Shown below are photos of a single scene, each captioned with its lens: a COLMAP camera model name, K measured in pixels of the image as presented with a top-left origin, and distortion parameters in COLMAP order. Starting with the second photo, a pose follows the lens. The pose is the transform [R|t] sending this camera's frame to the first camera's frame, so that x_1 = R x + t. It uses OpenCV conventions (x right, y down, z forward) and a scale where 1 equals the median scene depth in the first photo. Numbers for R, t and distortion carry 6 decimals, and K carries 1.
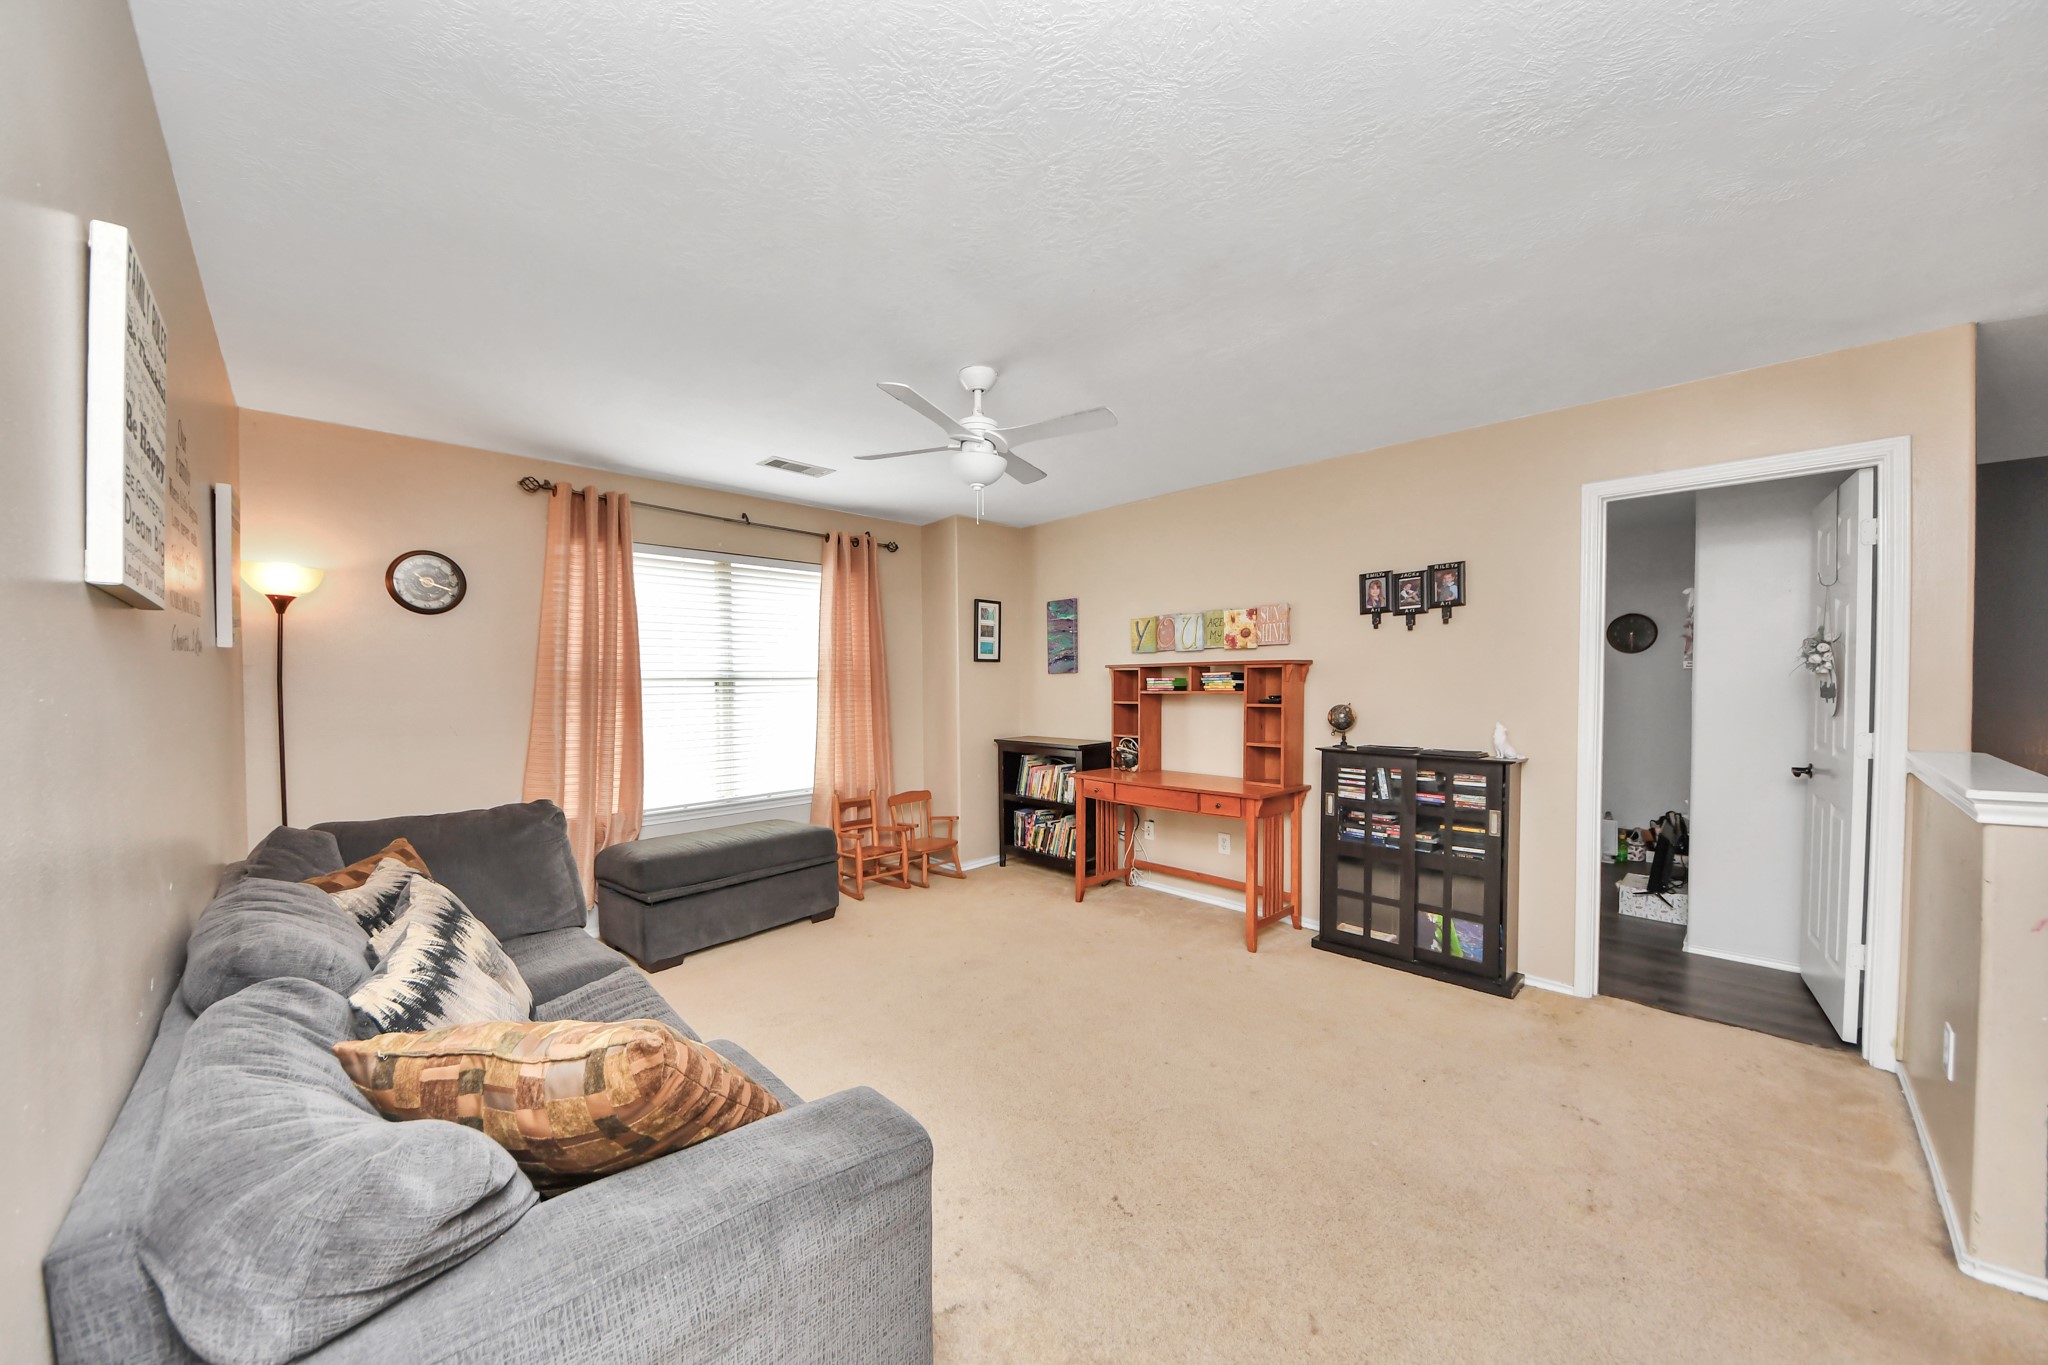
lens RADIAL K [[727.7, 0, 1039.1], [0, 727.7, 680.0], [0, 0, 1]] dist [-0.005017, -0.005450]
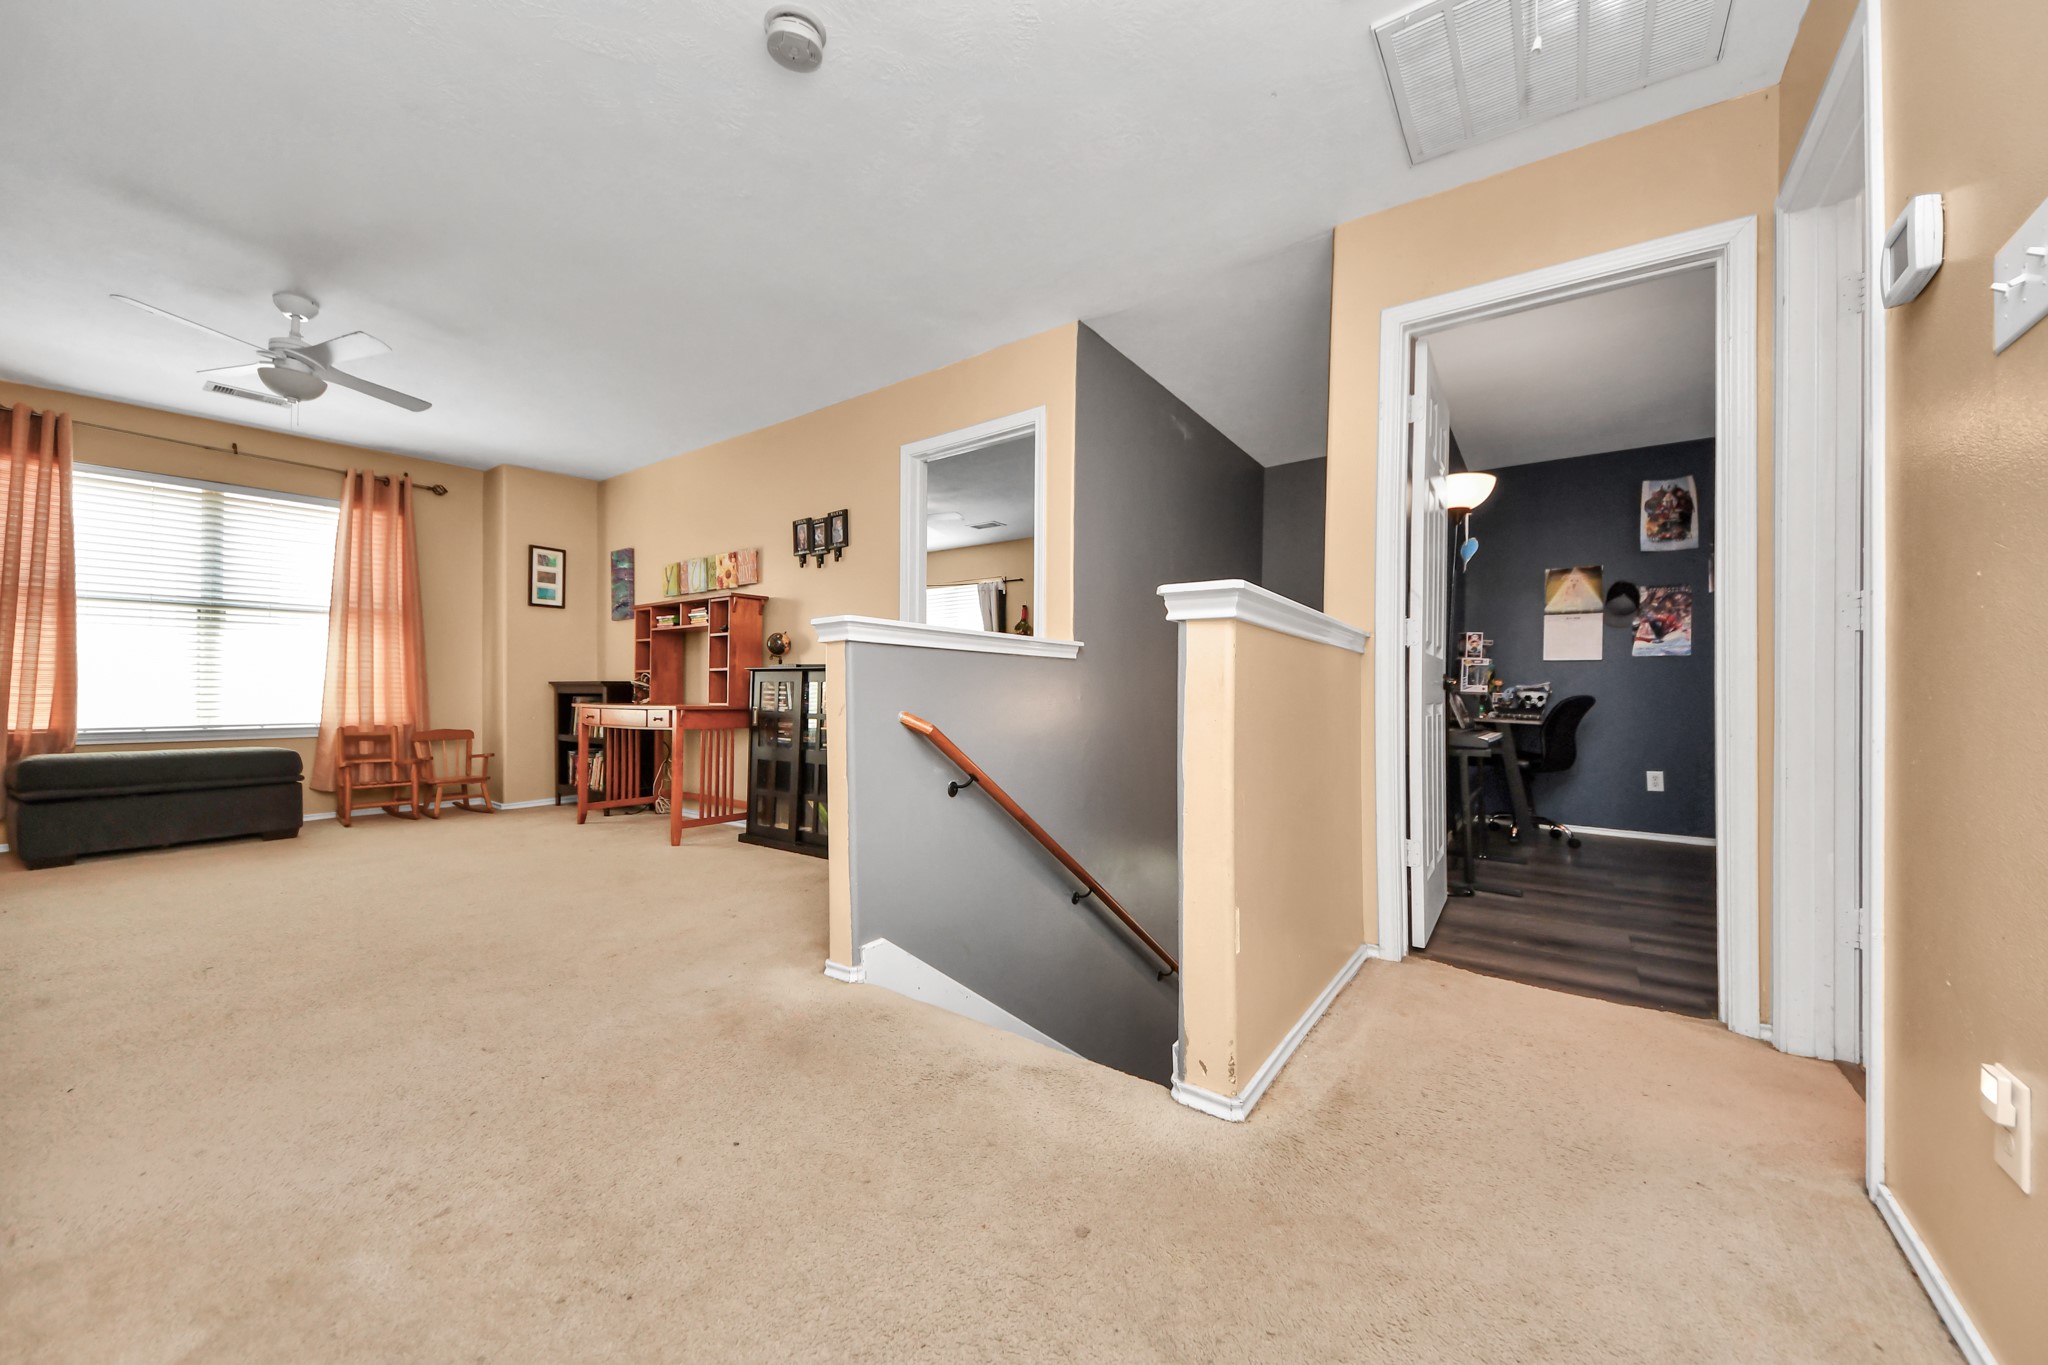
lens RADIAL K [[727.7, 0, 1038.1], [0, 727.7, 684.4], [0, 0, 1]] dist [-0.005017, -0.005450]
pose [[0.982875, 0.010365, 0.183980, 0.510696], [-0.010920, 0.999938, 0.002004, 0.090338], [-0.183948, -0.003979, 0.982928, -0.176346]]
